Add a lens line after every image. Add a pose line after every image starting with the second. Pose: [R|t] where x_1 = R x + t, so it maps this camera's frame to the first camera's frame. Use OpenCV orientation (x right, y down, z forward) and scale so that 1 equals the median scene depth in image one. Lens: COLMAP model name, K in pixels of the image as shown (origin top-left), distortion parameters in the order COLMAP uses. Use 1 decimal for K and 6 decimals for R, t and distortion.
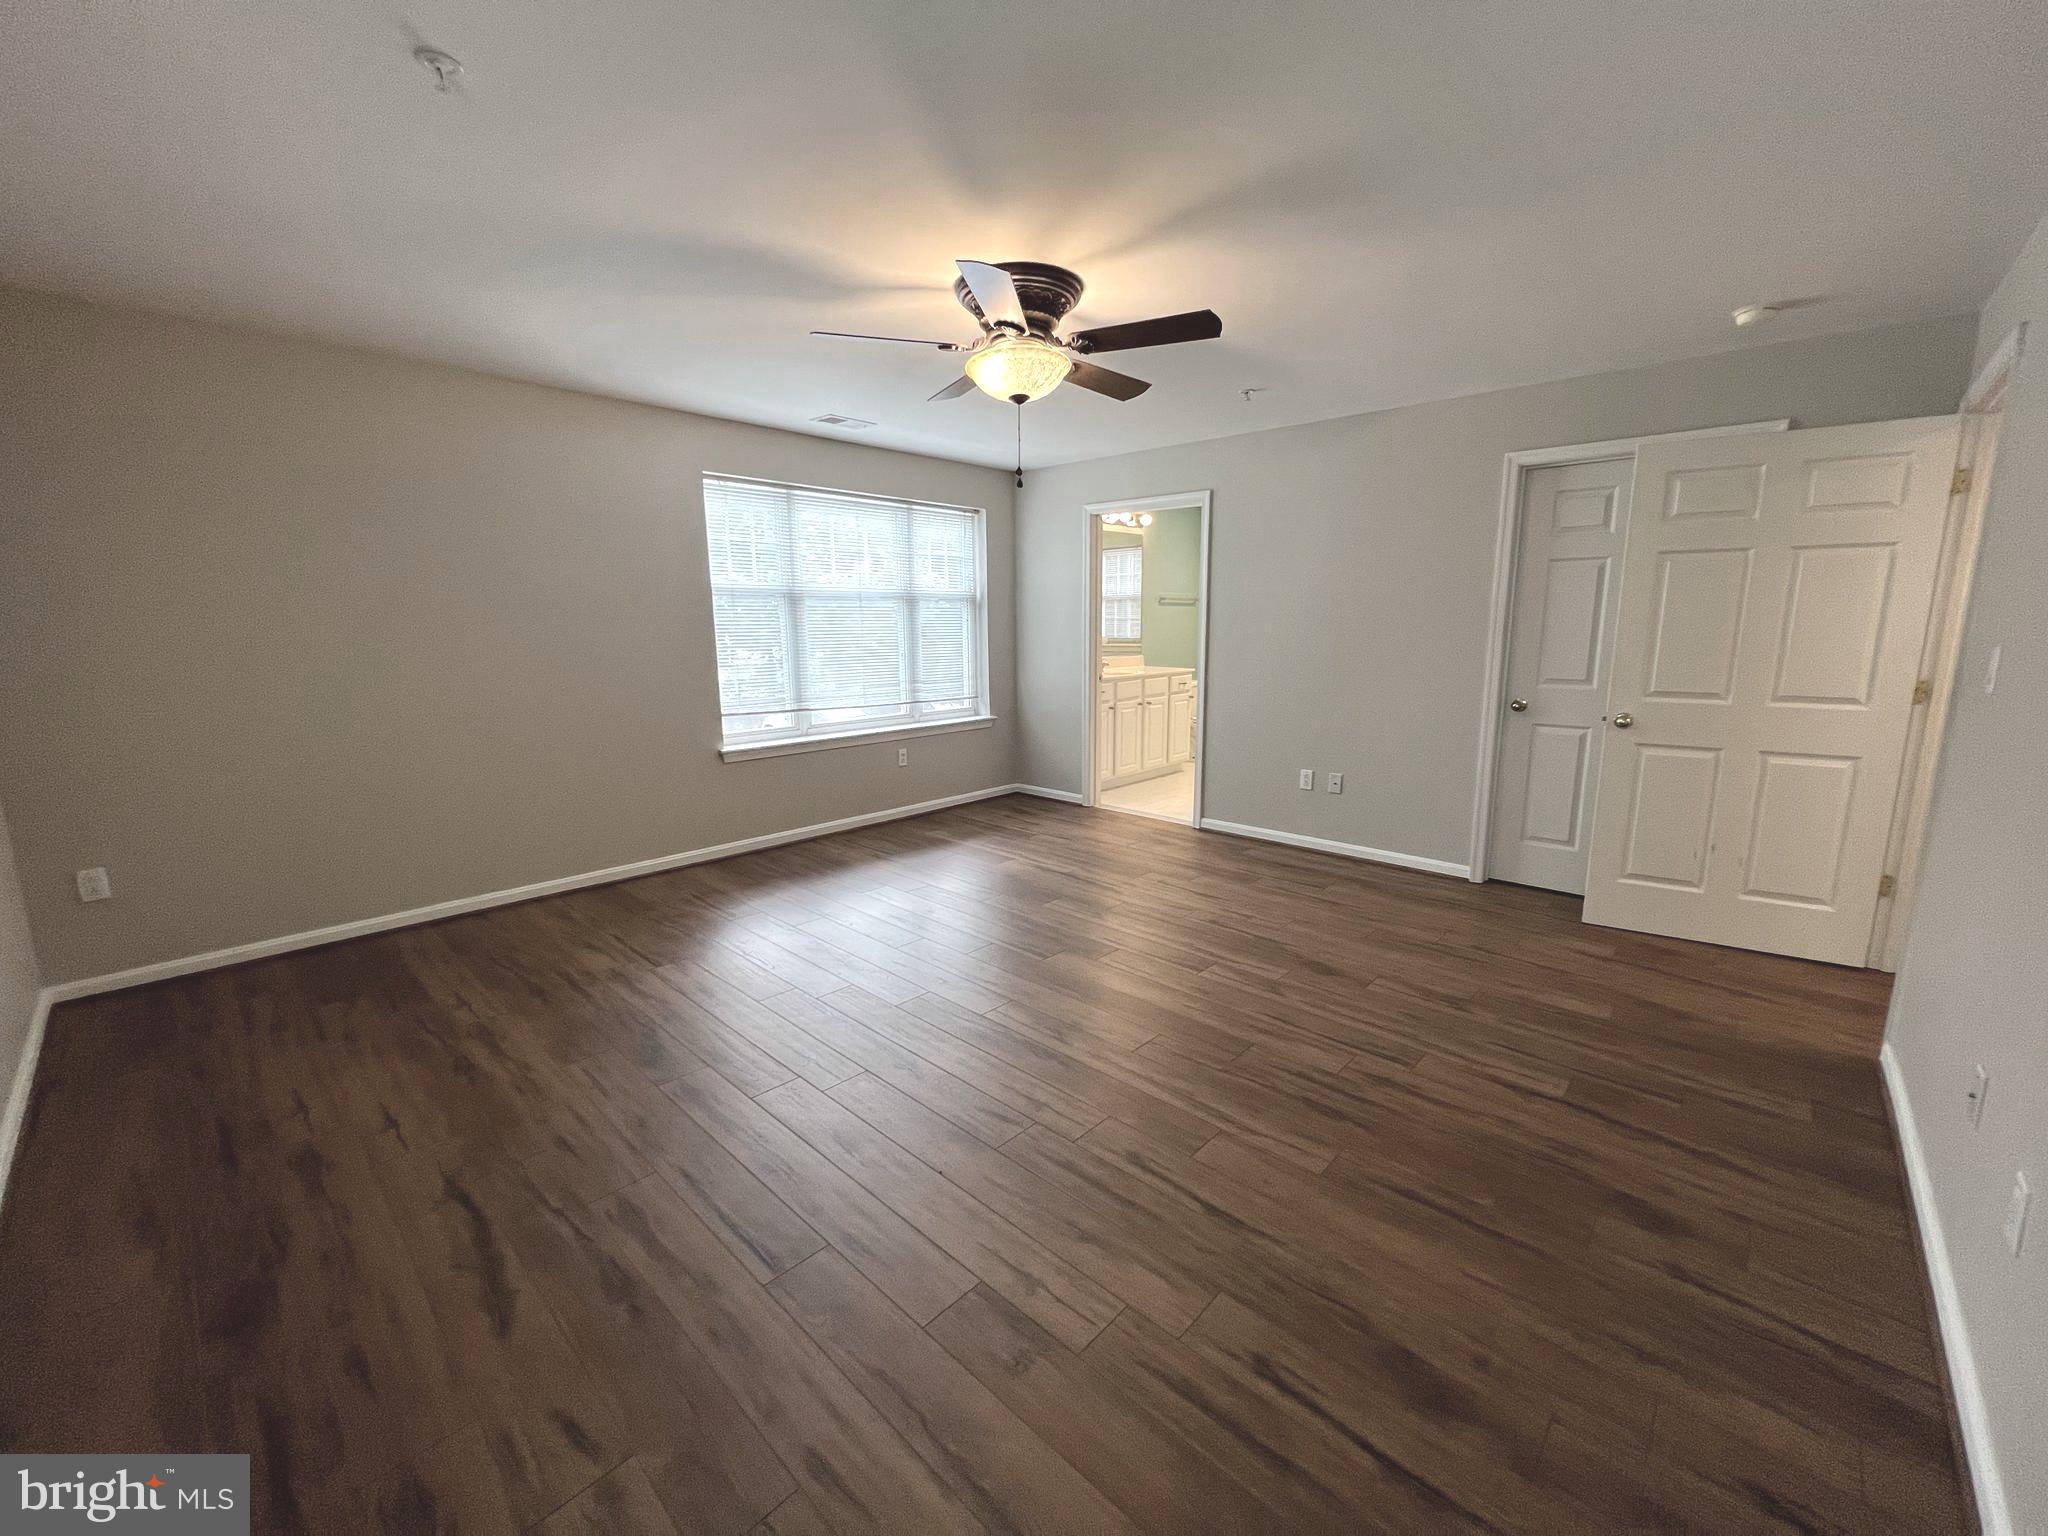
lens RADIAL K [[818.7, 0, 1024.0], [0, 818.7, 768.0], [0, 0, 1]] dist [-0.003720, 0.001102]
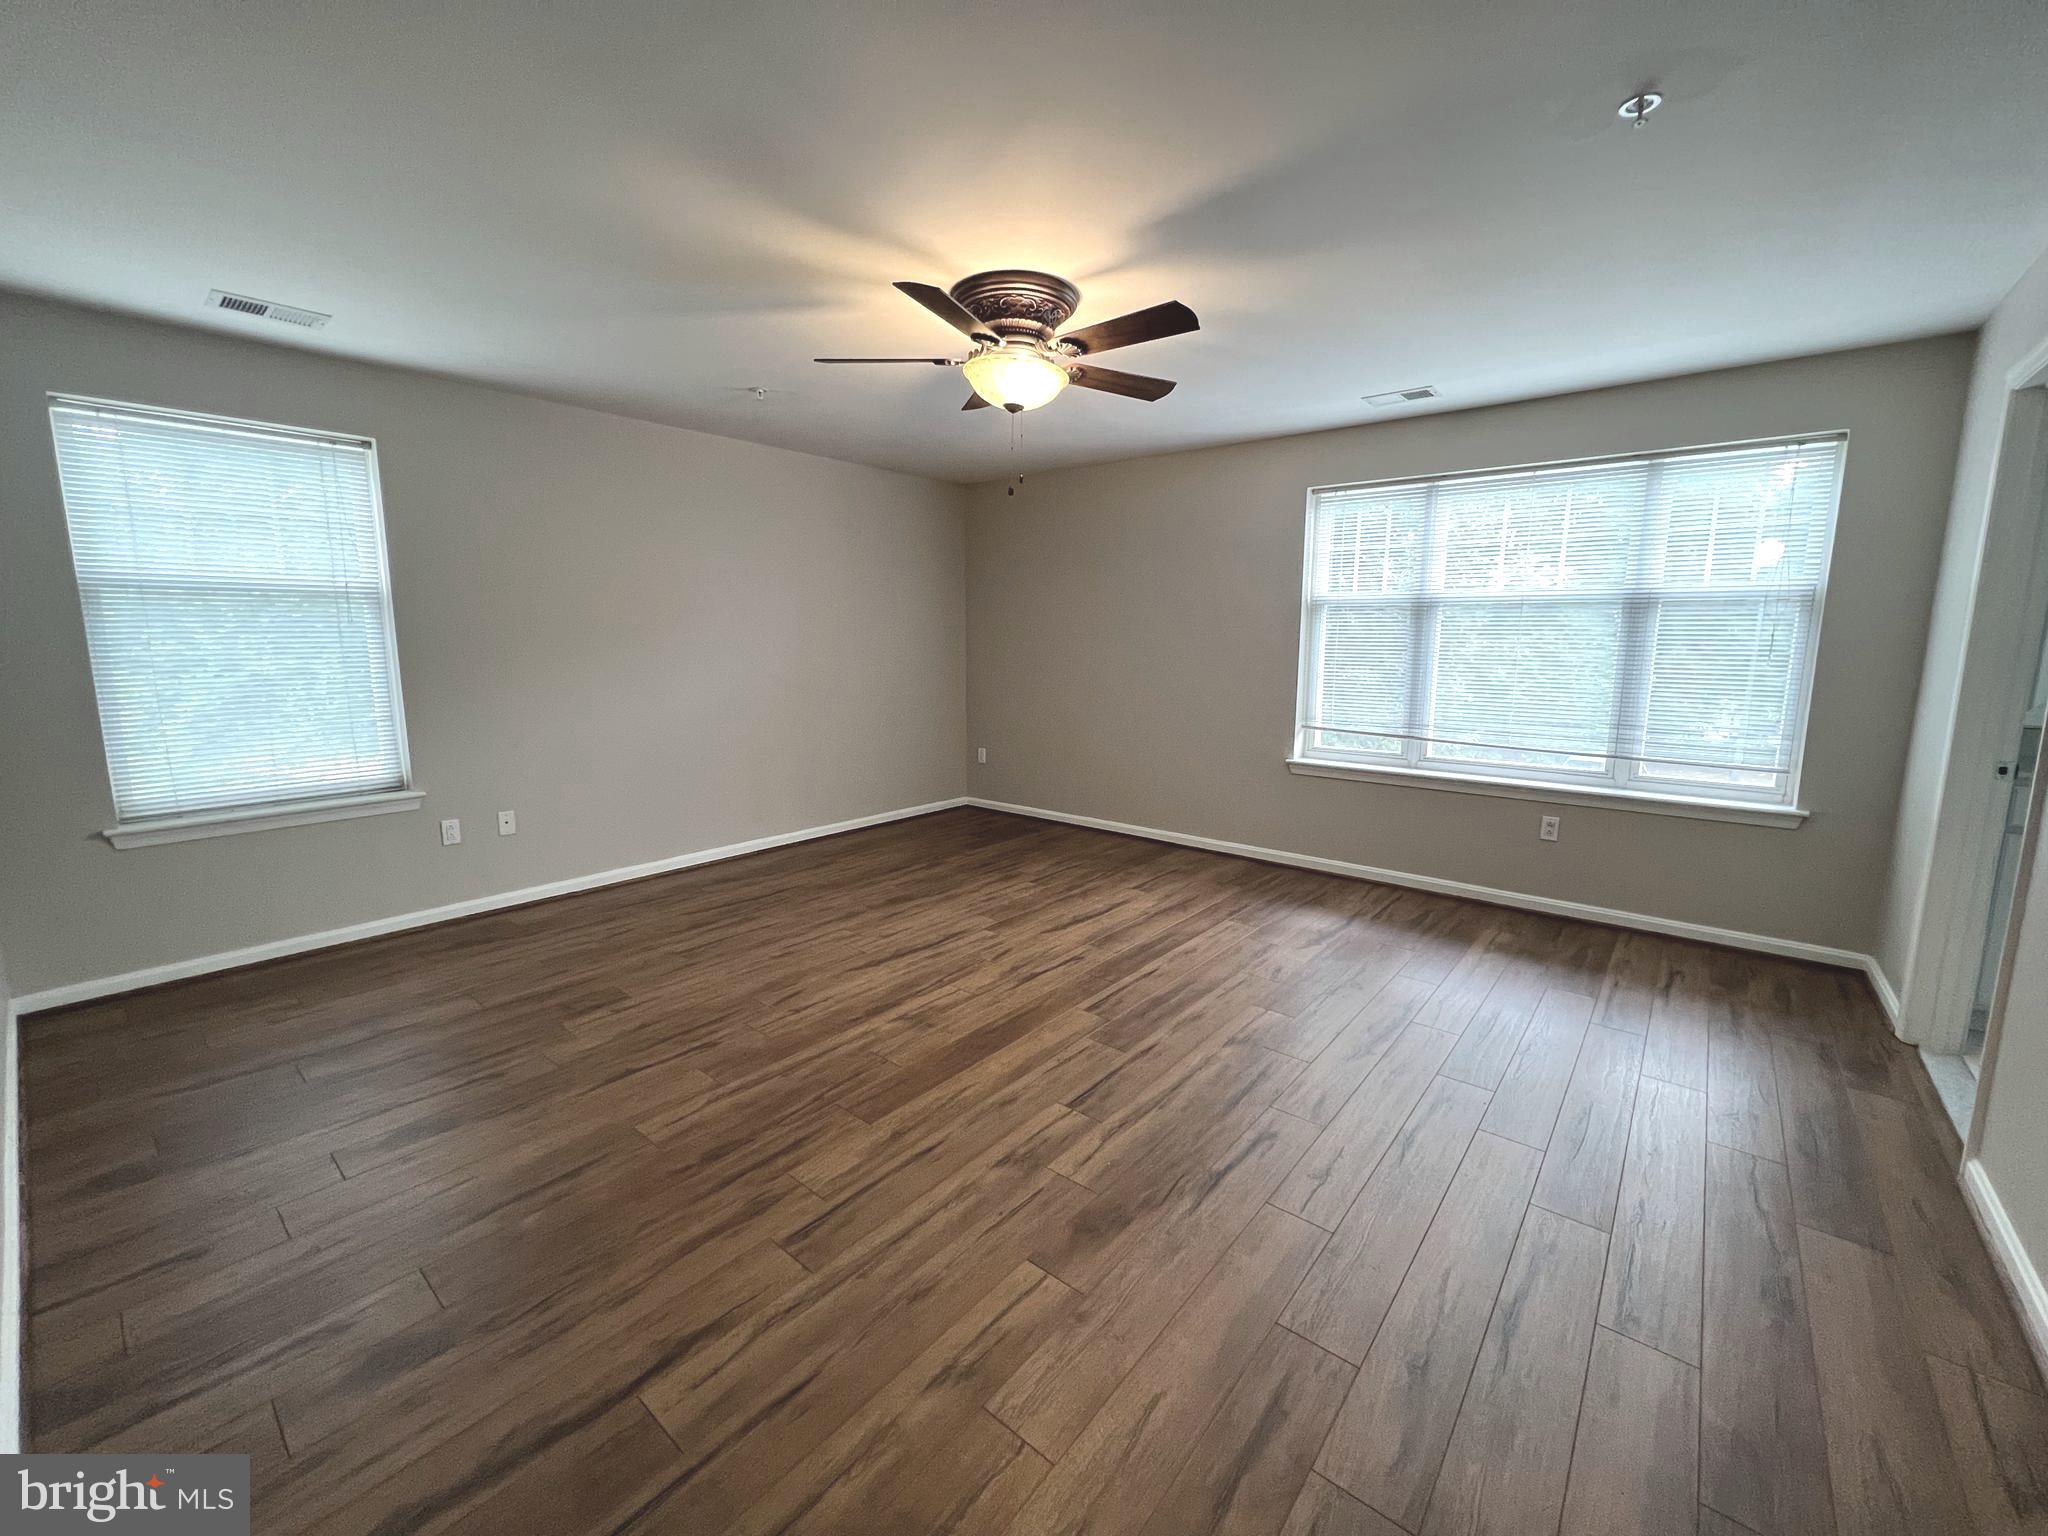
lens RADIAL K [[818.7, 0, 1024.0], [0, 818.7, 768.0], [0, 0, 1]] dist [-0.003720, 0.001102]
pose [[0.058791, 0.159754, -0.985405, 0.878821], [-0.183484, 0.972024, 0.146638, -0.143779], [0.981263, 0.172185, 0.086459, 0.840401]]
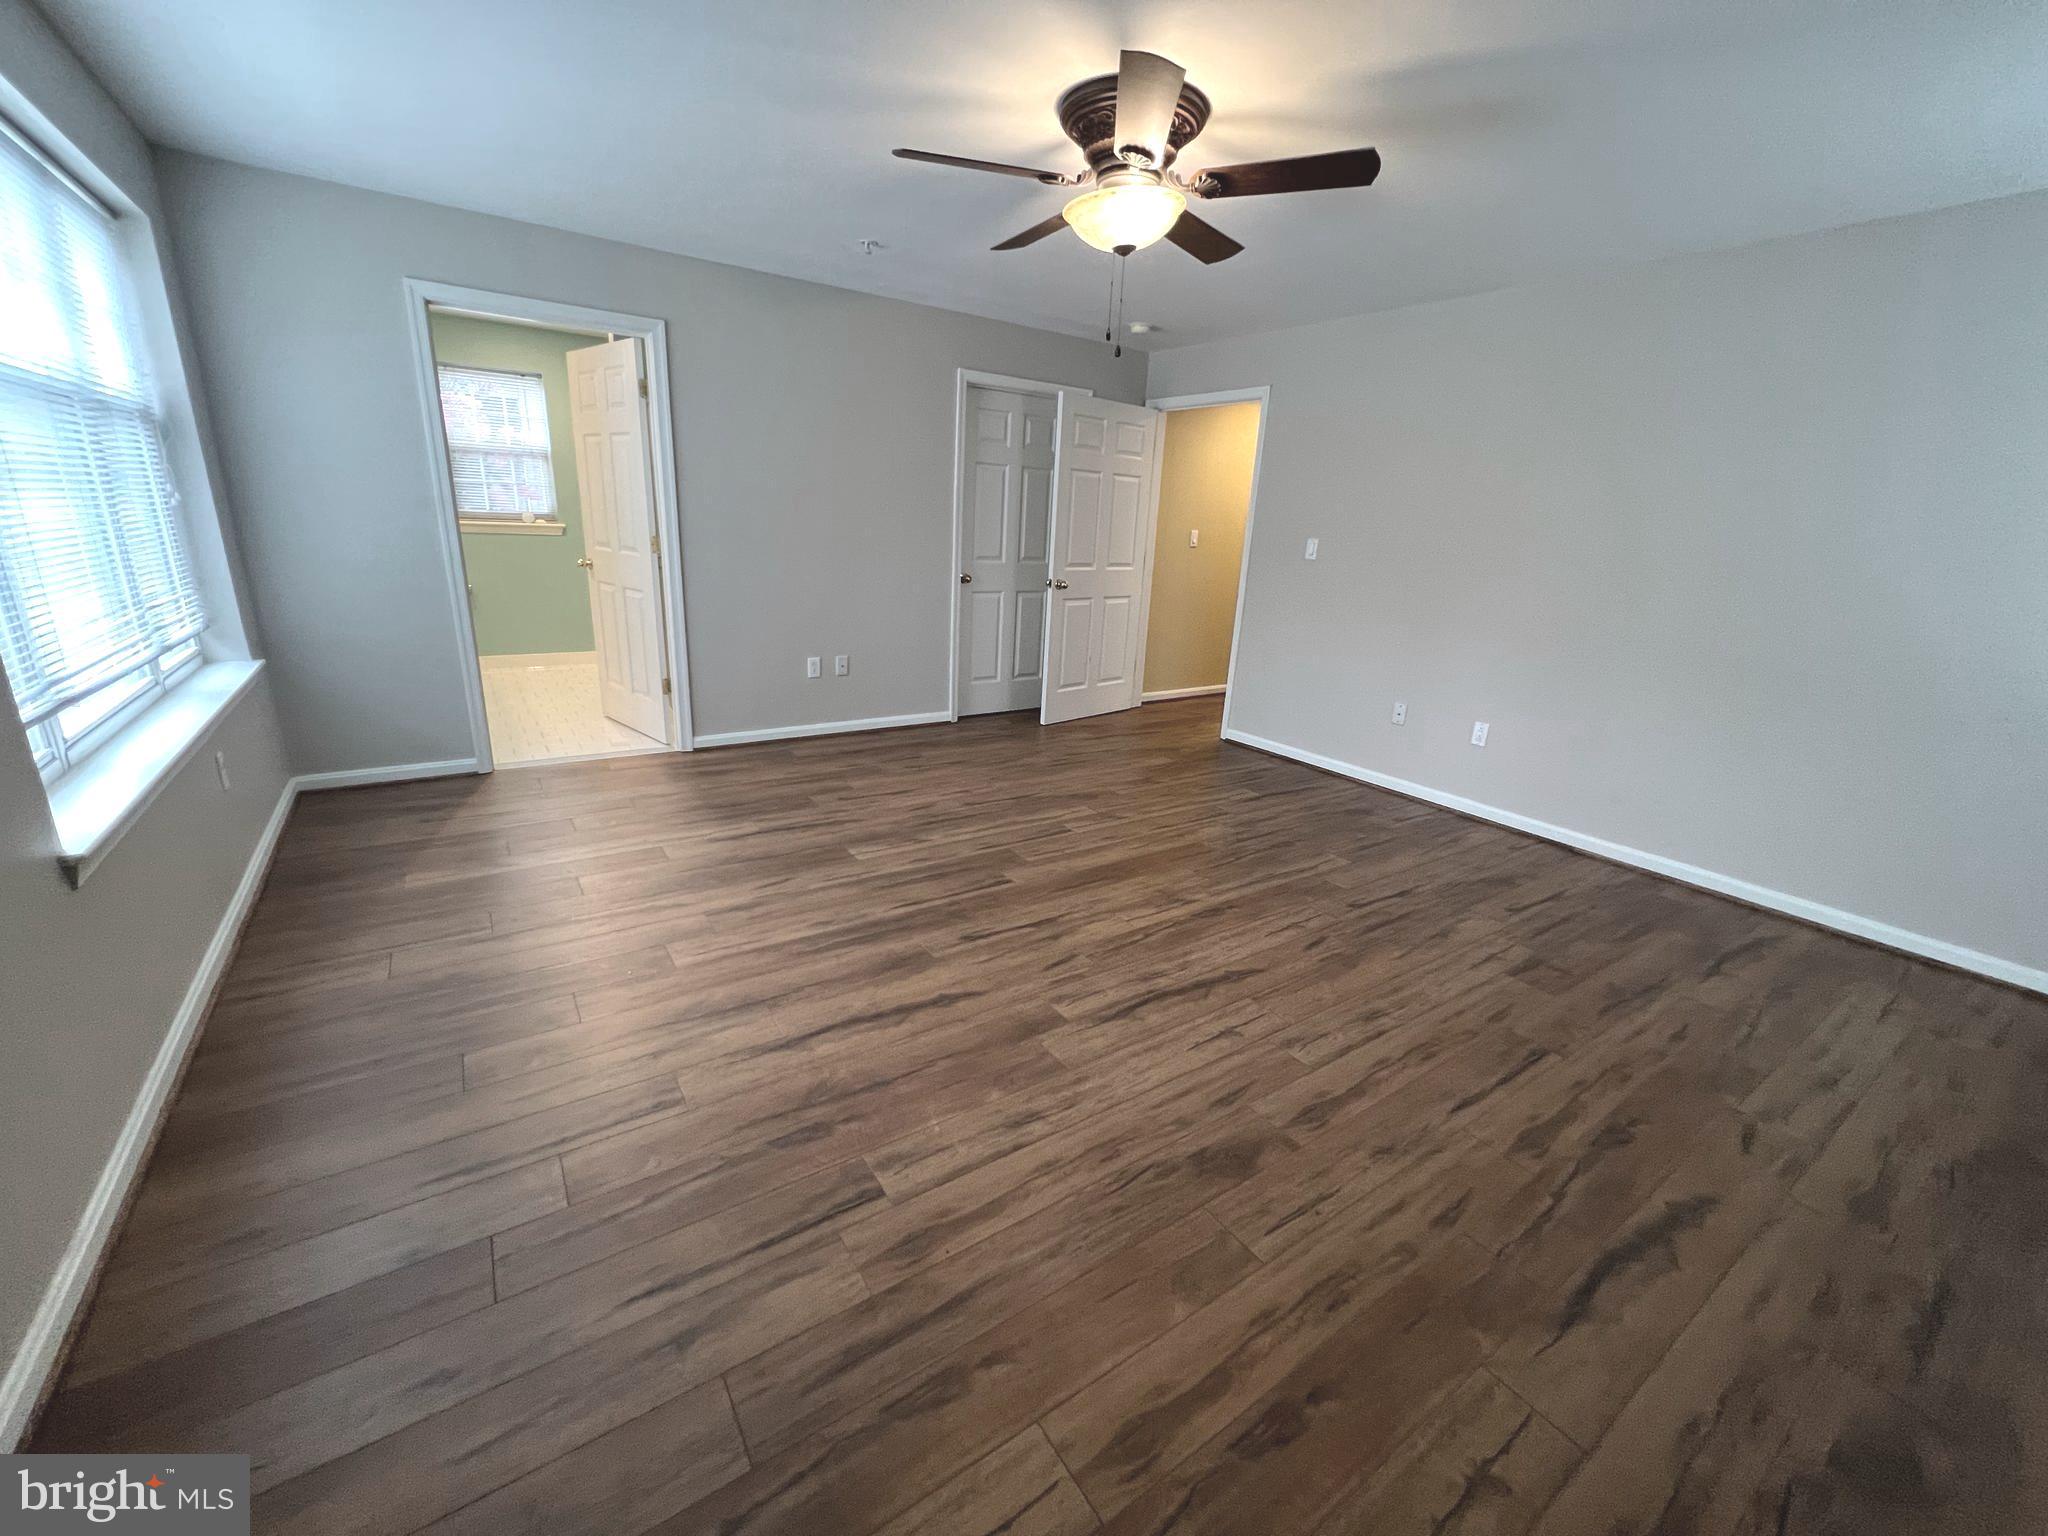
lens RADIAL K [[818.7, 0, 1024.0], [0, 818.7, 768.0], [0, 0, 1]] dist [-0.003720, 0.001102]
pose [[0.216593, -0.273205, 0.937255, -0.835067], [0.124346, 0.959945, 0.251083, -0.127851], [-0.968311, 0.062161, 0.241890, 0.778470]]
